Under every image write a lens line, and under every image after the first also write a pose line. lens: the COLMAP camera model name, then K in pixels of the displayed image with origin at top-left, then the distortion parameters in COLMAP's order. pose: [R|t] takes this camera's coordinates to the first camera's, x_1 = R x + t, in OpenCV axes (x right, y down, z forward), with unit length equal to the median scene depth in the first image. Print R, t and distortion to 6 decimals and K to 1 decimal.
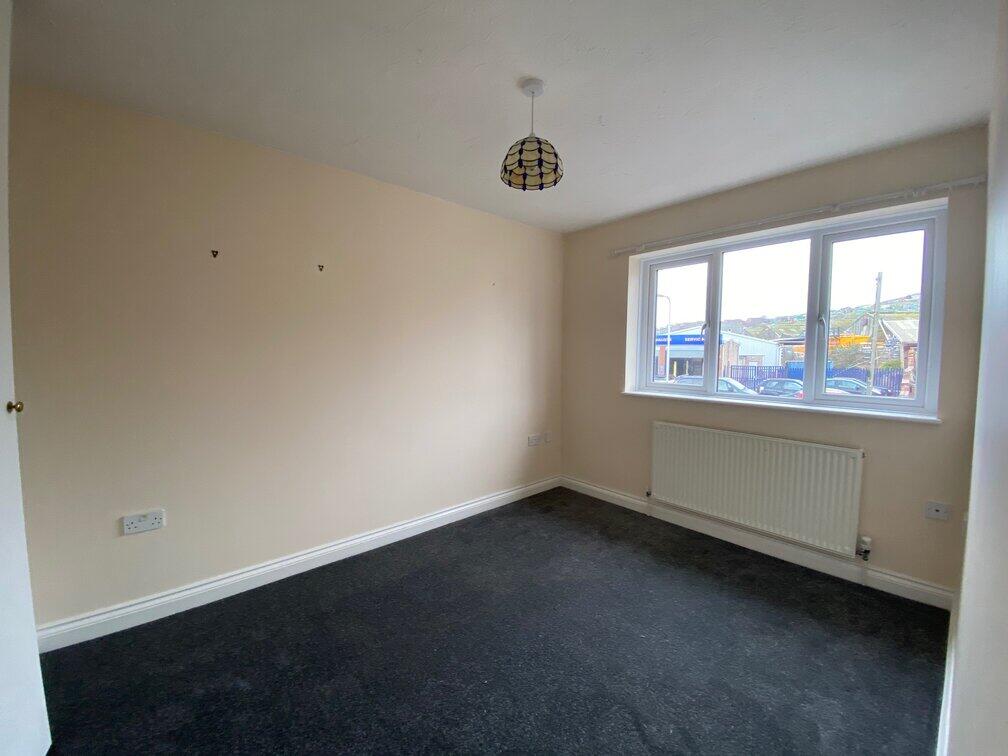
lens RADIAL K [[410.7, 0, 504.0], [0, 410.7, 378.0], [0, 0, 1]] dist [-0.013095, -0.000052]
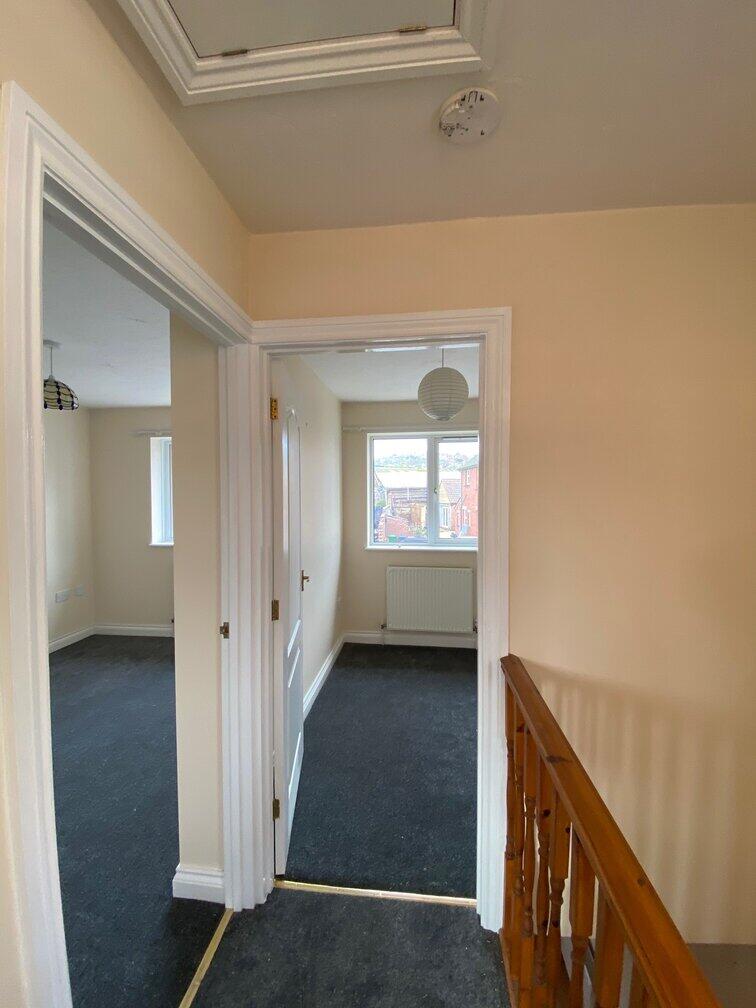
lens RADIAL K [[410.7, 0, 378.0], [0, 410.7, 504.0], [0, 0, 1]] dist [-0.013095, -0.000052]
pose [[0.742753, -0.024157, 0.669130, -0.026066], [0.050522, 0.998522, -0.020032, -0.032396], [-0.667657, 0.048684, 0.742875, -0.449982]]
